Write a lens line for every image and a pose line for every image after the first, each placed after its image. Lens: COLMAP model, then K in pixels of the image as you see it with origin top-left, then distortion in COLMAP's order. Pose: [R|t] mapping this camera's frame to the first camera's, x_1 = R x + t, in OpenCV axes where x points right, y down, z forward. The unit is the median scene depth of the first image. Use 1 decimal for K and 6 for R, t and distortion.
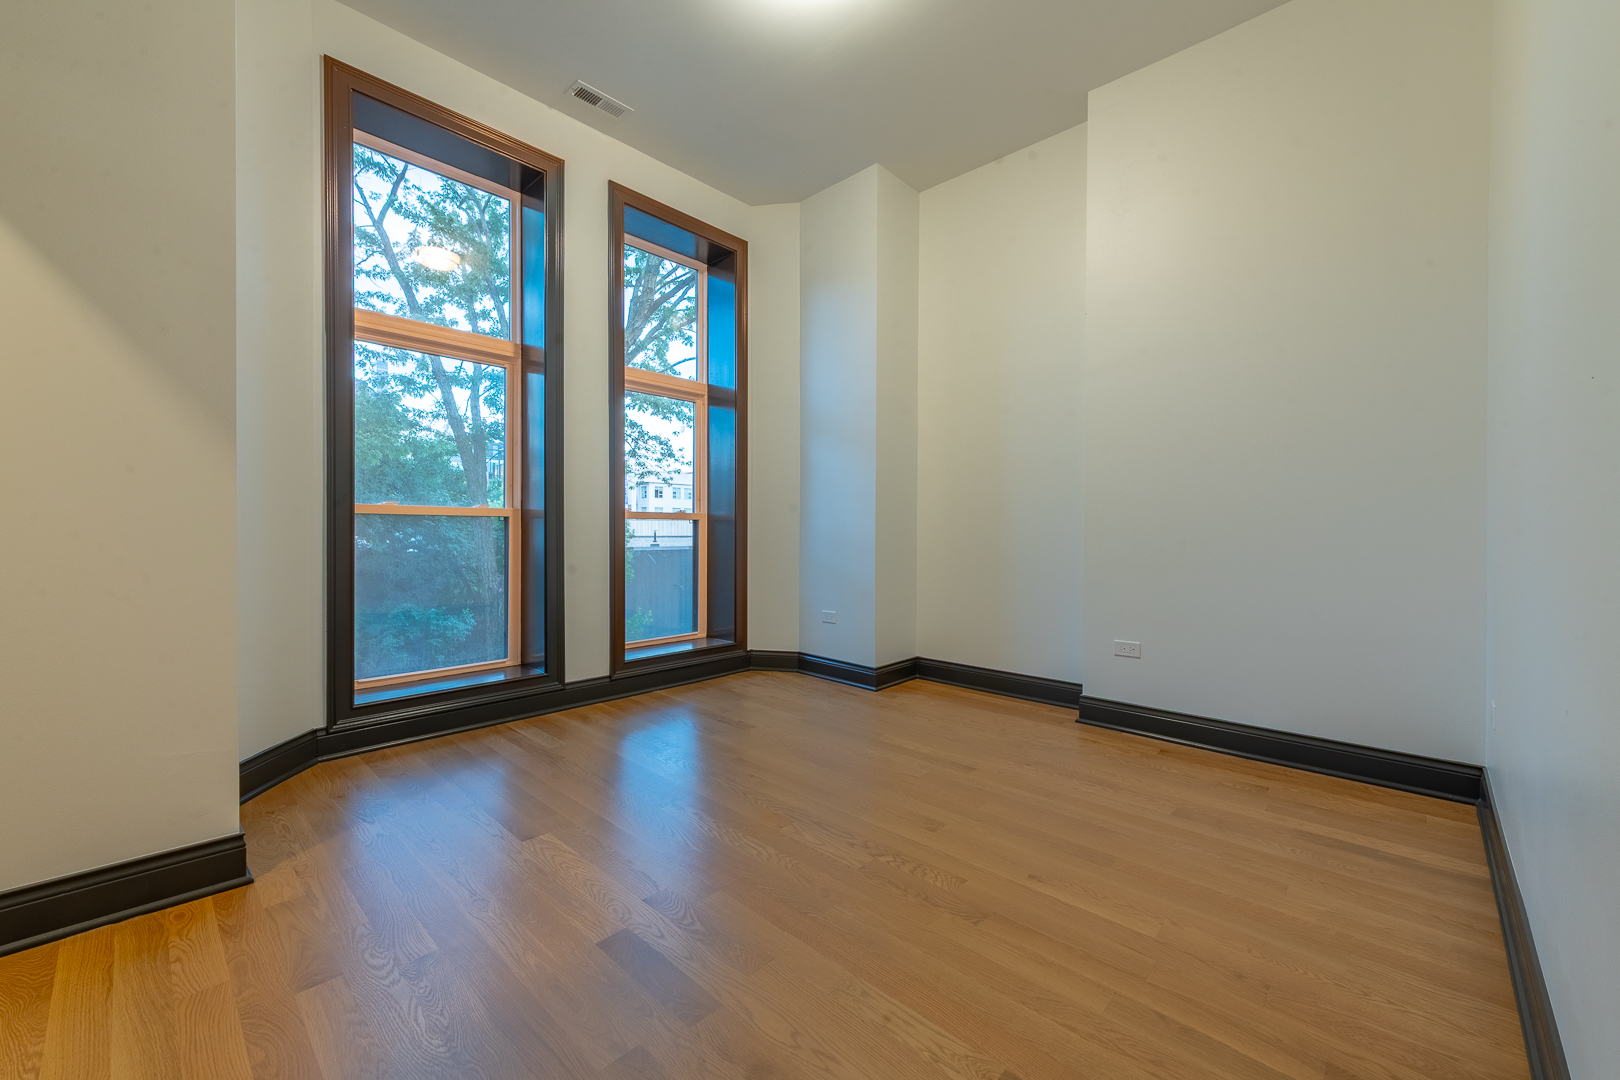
lens RADIAL K [[638.6, 0, 812.2], [0, 638.6, 535.4], [0, 0, 1]] dist [0.001793, -0.000195]
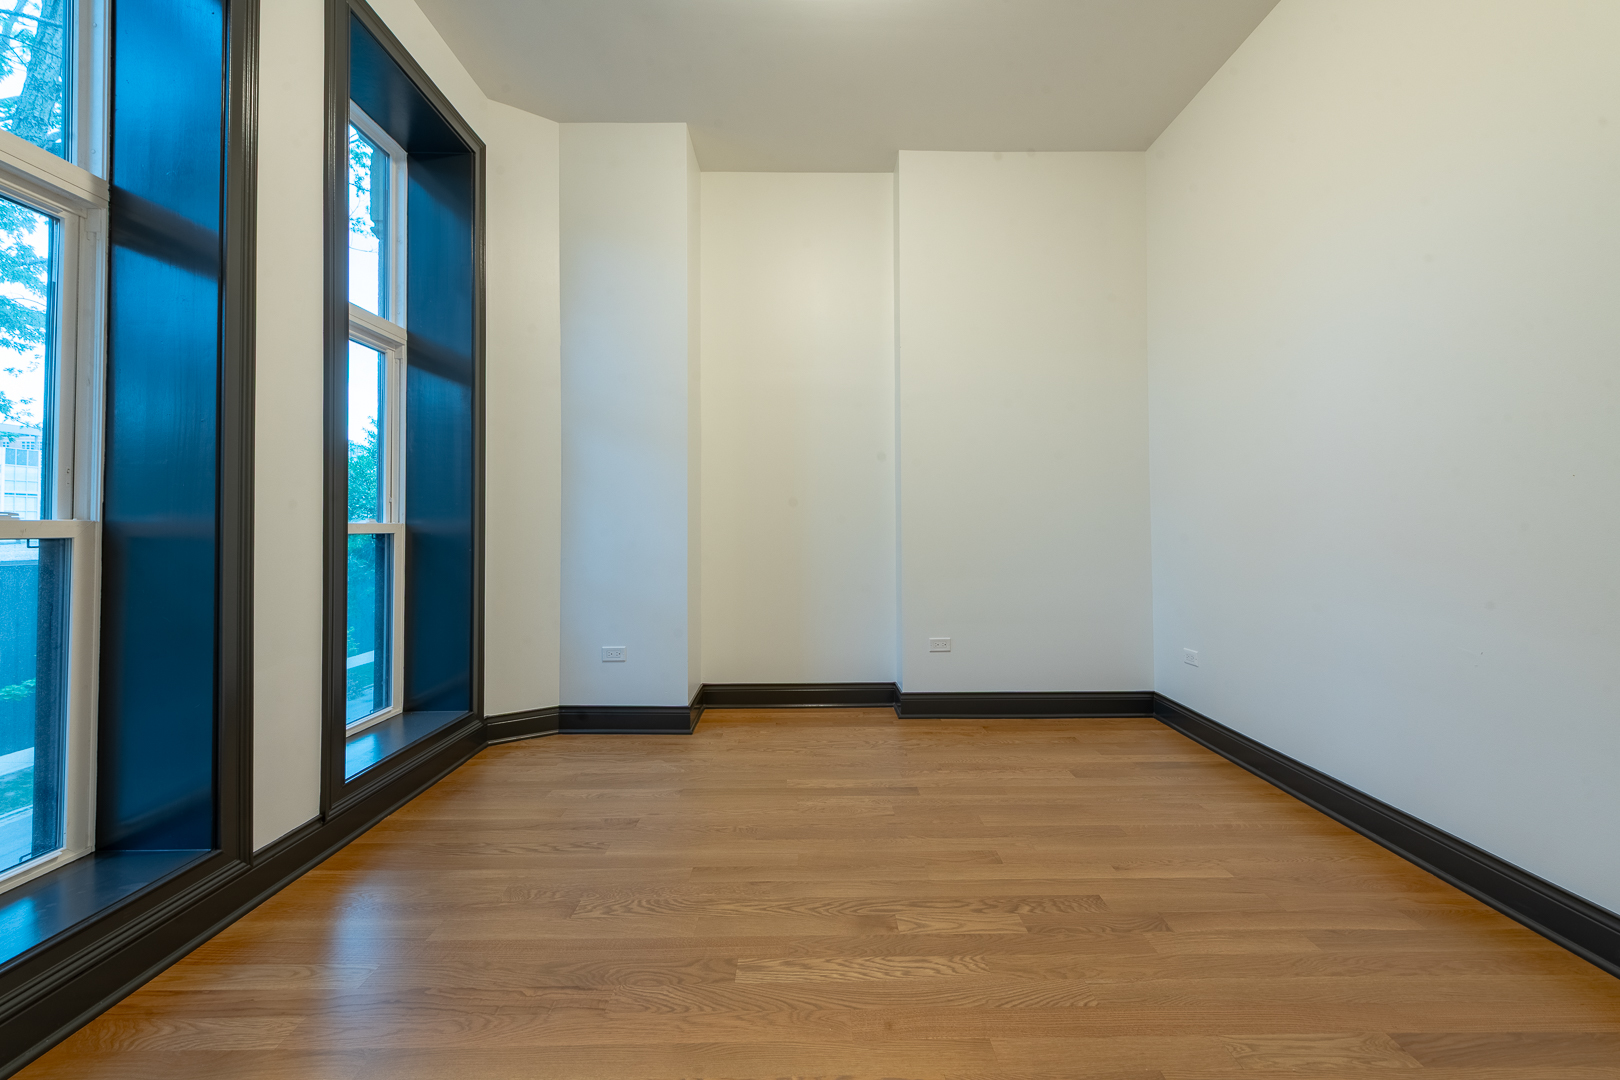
lens RADIAL K [[645.1, 0, 812.6], [0, 645.1, 513.0], [0, 0, 1]] dist [0.003713, -0.000358]
pose [[0.716555, 0.006752, 0.697498, -0.455366], [0.013734, 0.999623, -0.023786, -0.031800], [-0.697395, 0.026624, 0.716192, 0.311699]]
